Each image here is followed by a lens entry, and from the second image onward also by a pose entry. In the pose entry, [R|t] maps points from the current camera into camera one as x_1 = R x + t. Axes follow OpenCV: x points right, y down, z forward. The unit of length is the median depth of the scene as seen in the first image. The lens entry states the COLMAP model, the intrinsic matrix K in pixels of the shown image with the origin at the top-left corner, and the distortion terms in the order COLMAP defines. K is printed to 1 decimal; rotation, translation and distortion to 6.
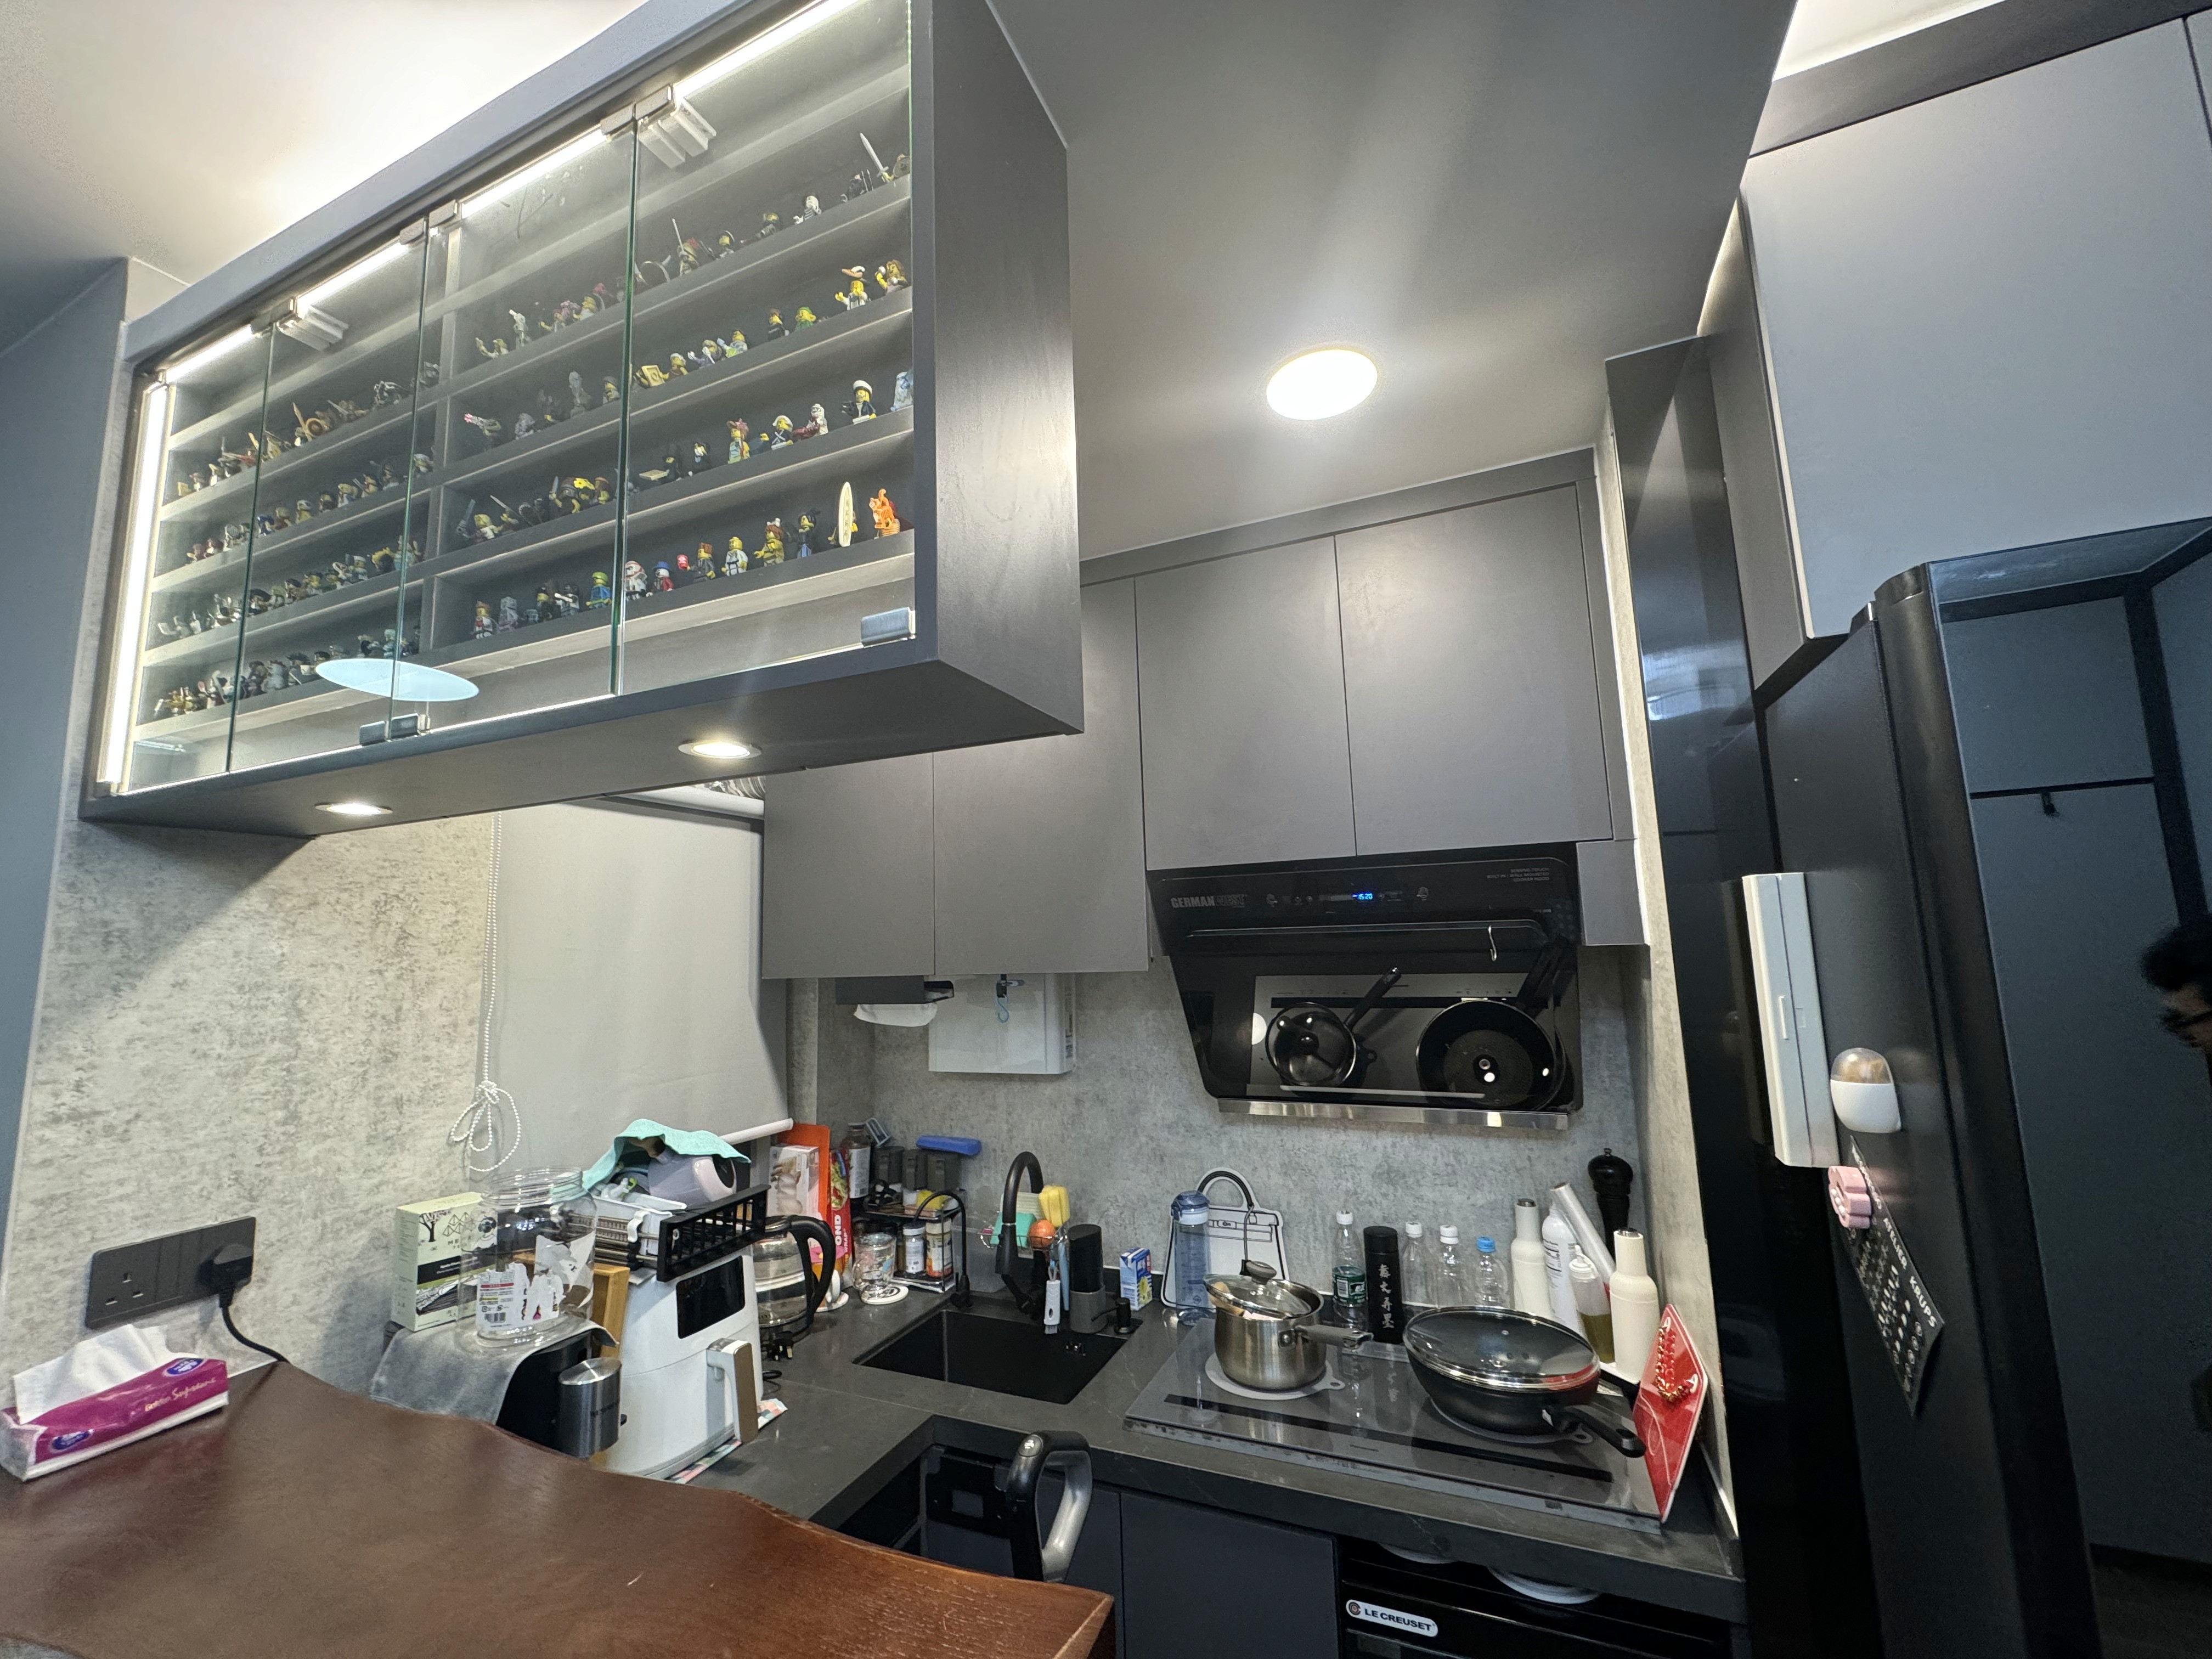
lens RADIAL K [[887.3, 0, 1107.2], [0, 887.3, 829.2], [0, 0, 1]] dist [-0.003608, 0.000389]
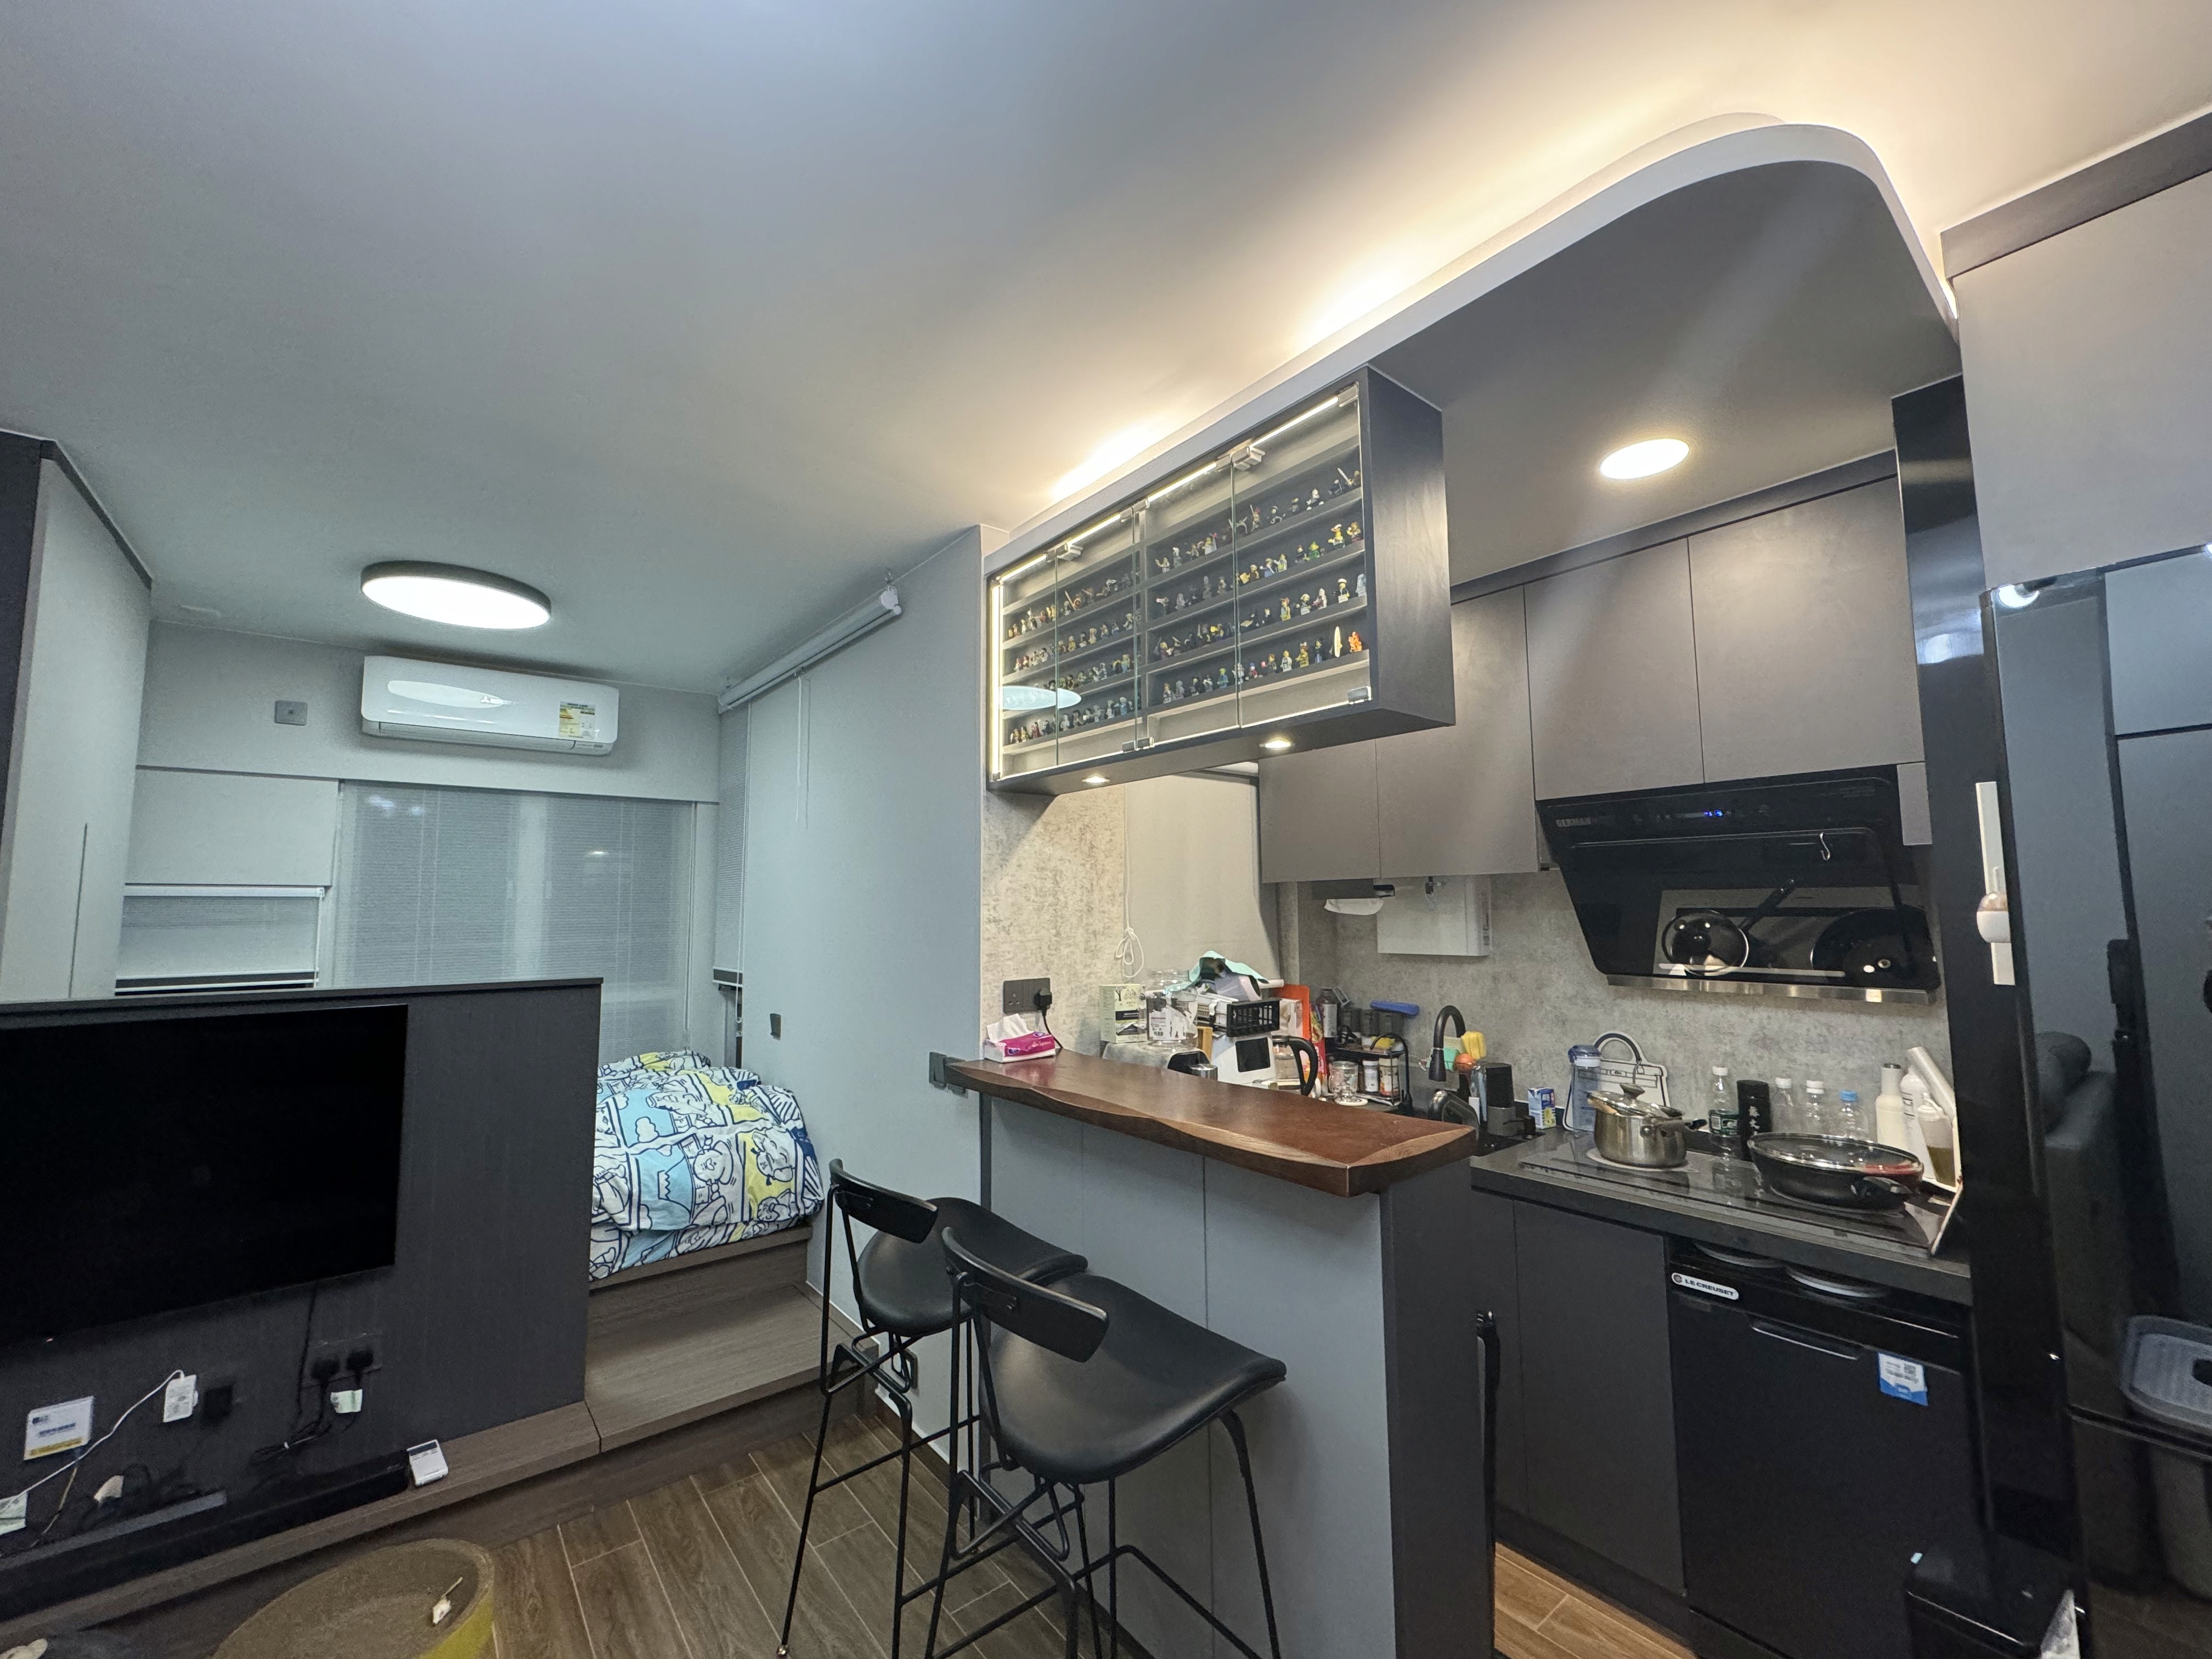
lens RADIAL K [[887.3, 0, 1105.7], [0, 887.3, 831.4], [0, 0, 1]] dist [-0.003608, 0.000389]
pose [[0.884120, -0.017186, -0.466944, 0.124970], [0.044055, 0.997938, 0.046685, 0.000978], [0.465178, -0.061846, 0.883054, -0.700114]]
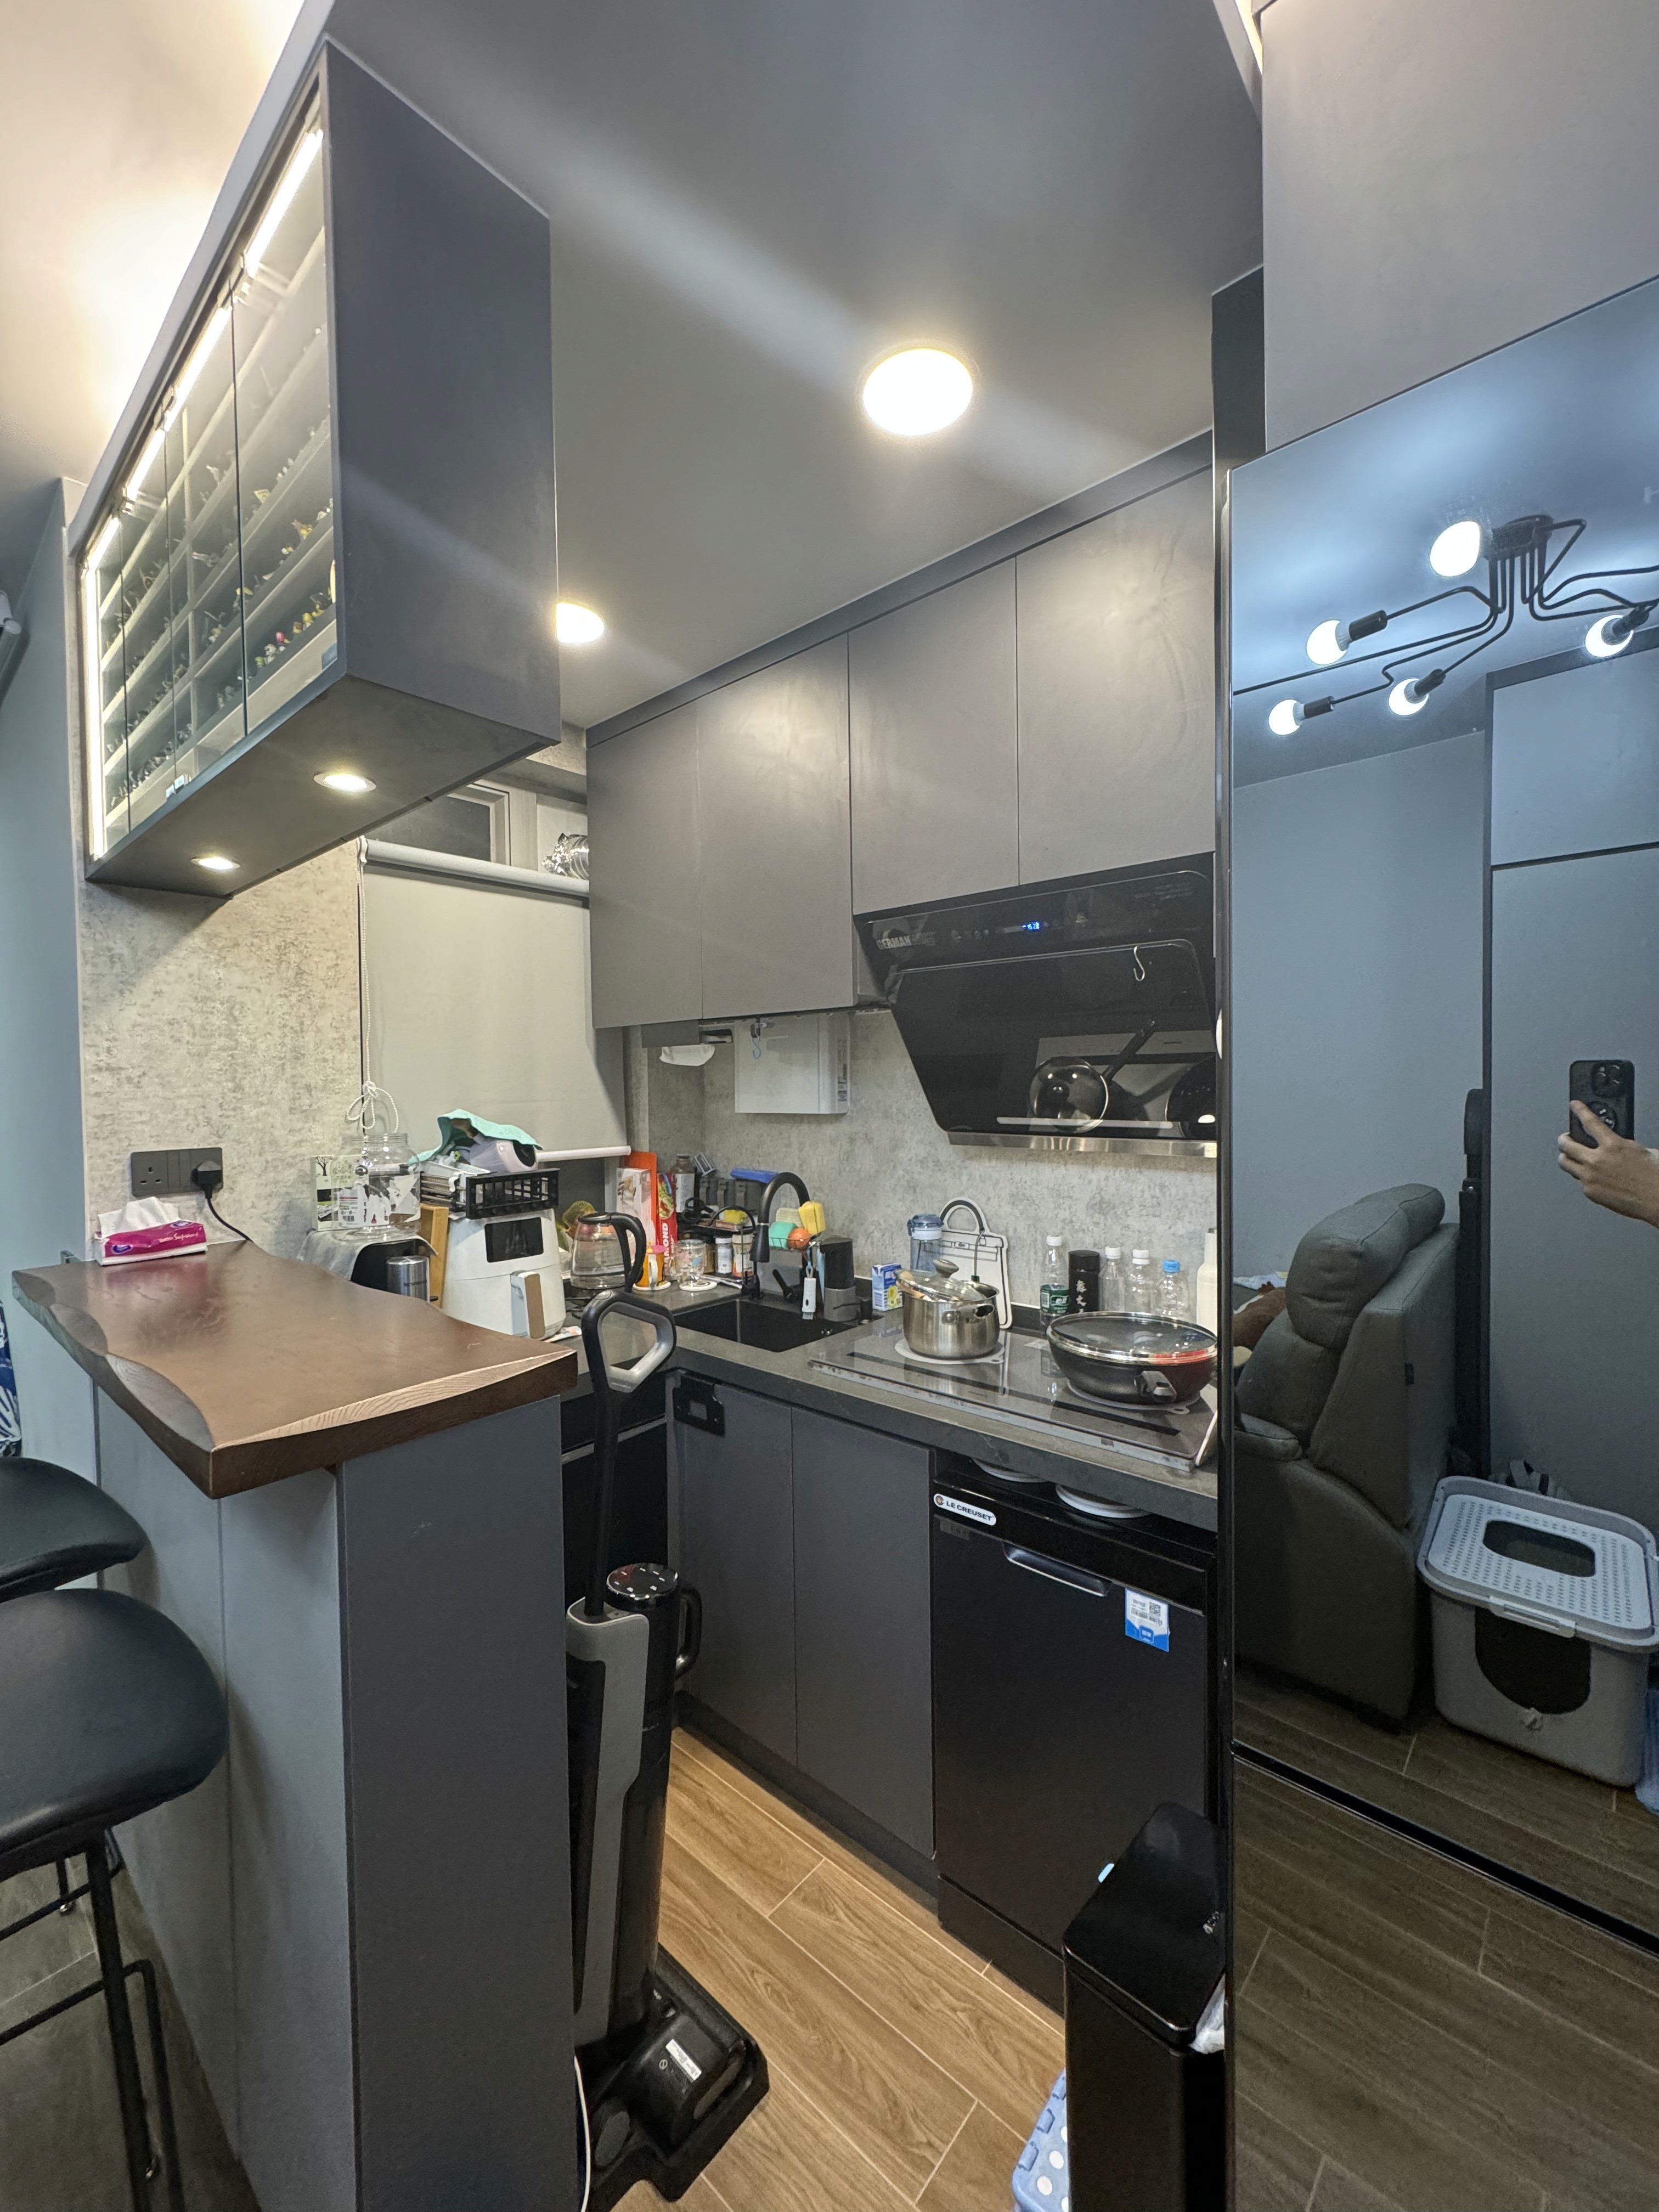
lens RADIAL K [[887.3, 0, 818.4], [0, 887.3, 1101.3], [0, 0, 1]] dist [-0.003608, 0.000389]
pose [[0.952257, 0.025300, -0.304248, 0.446609], [0.025055, 0.986722, 0.160471, 0.126296], [0.304268, -0.160433, 0.938979, -0.106103]]
